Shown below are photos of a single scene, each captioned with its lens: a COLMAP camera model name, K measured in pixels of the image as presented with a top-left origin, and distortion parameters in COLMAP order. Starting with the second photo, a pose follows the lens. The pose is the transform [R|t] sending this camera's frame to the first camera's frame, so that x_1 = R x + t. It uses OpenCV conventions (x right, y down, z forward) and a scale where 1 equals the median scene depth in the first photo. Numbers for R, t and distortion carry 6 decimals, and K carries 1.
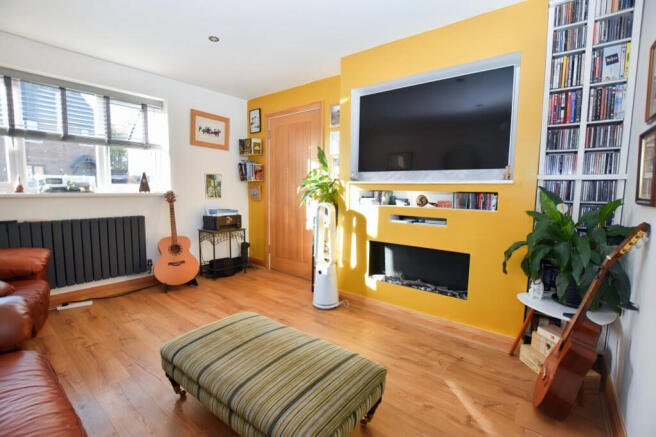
lens RADIAL K [[299.1, 0, 328.0], [0, 299.1, 218.5], [0, 0, 1]] dist [-0.002005, -0.000345]
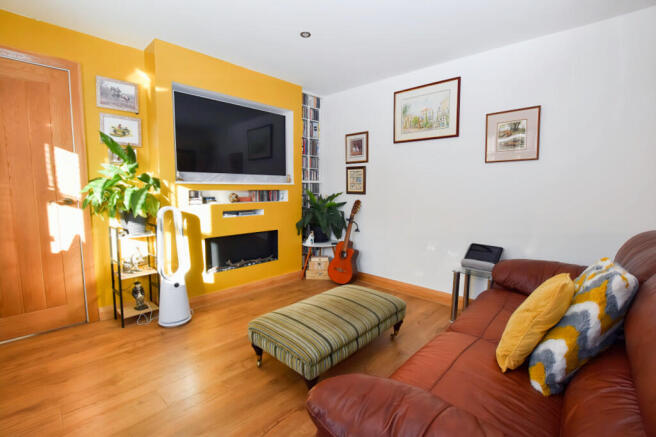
lens RADIAL K [[299.1, 0, 328.0], [0, 299.1, 218.5], [0, 0, 1]] dist [-0.002005, -0.000345]
pose [[0.099219, -0.127088, 0.986917, -0.976256], [0.083603, 0.989368, 0.118998, -0.098561], [-0.991547, 0.070702, 0.108789, 0.531892]]
